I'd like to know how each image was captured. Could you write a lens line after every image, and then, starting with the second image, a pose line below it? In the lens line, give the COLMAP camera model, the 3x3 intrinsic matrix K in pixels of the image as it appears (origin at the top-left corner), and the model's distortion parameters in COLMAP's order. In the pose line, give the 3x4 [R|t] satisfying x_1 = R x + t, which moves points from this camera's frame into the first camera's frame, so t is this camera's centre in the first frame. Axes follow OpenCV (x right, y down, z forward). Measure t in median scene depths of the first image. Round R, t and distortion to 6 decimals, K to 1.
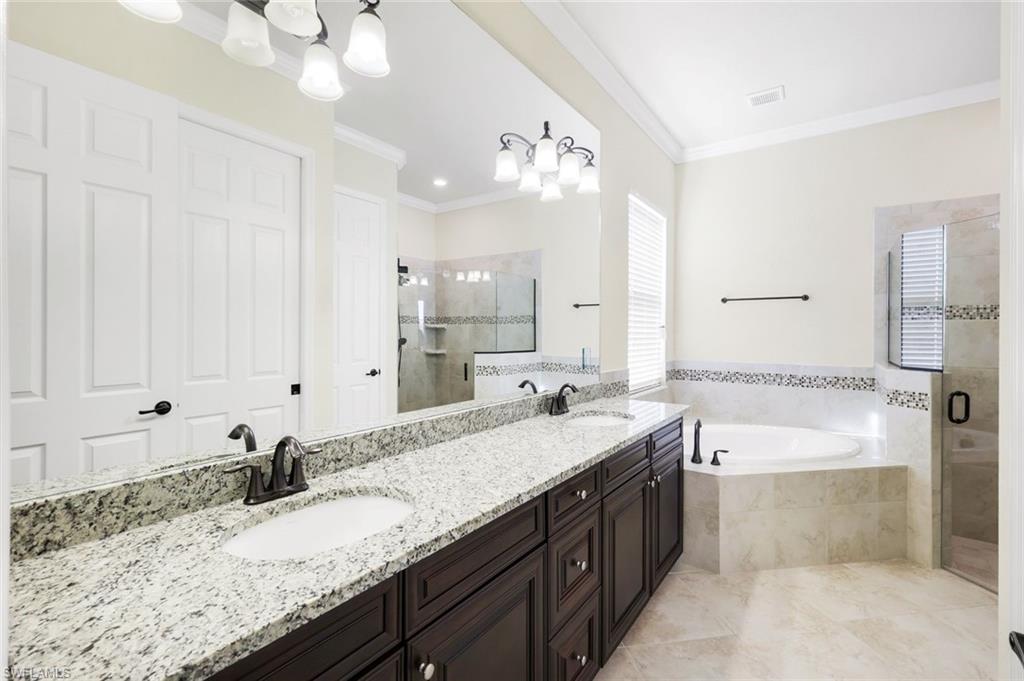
lens RADIAL K [[450.2, 0, 513.3], [0, 450.2, 334.5], [0, 0, 1]] dist [0.003827, 0.000144]
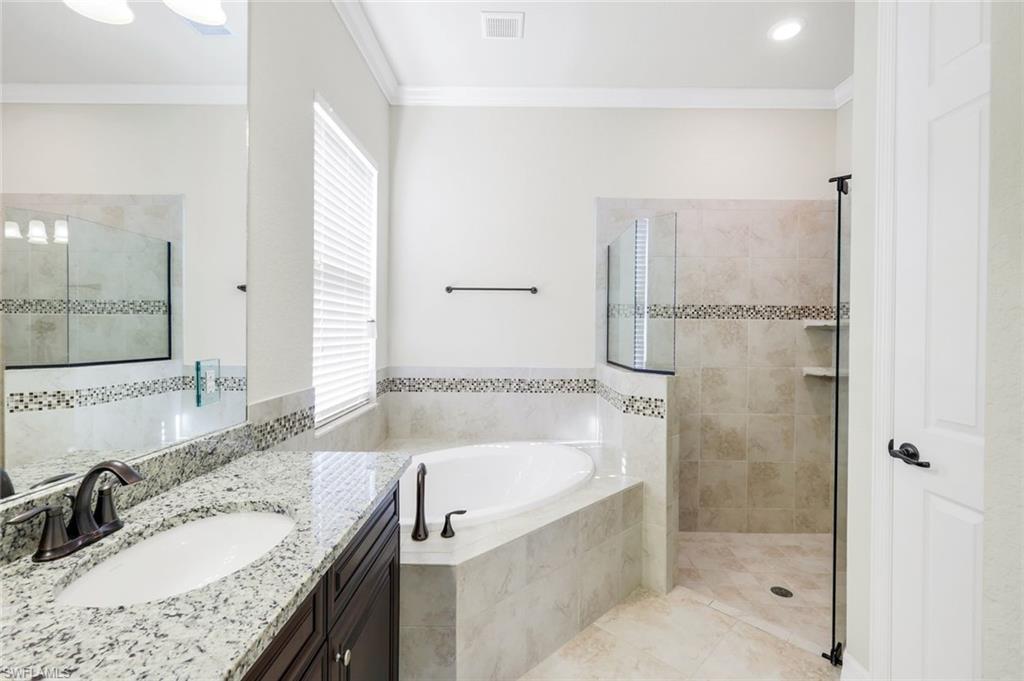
lens RADIAL K [[456.7, 0, 511.0], [0, 456.7, 332.5], [0, 0, 1]] dist [-0.003798, -0.000395]
pose [[0.824989, 0.001577, 0.565146, 0.125980], [-0.002499, 0.999997, 0.000859, -0.000657], [-0.565143, -0.002121, 0.824990, 0.335152]]
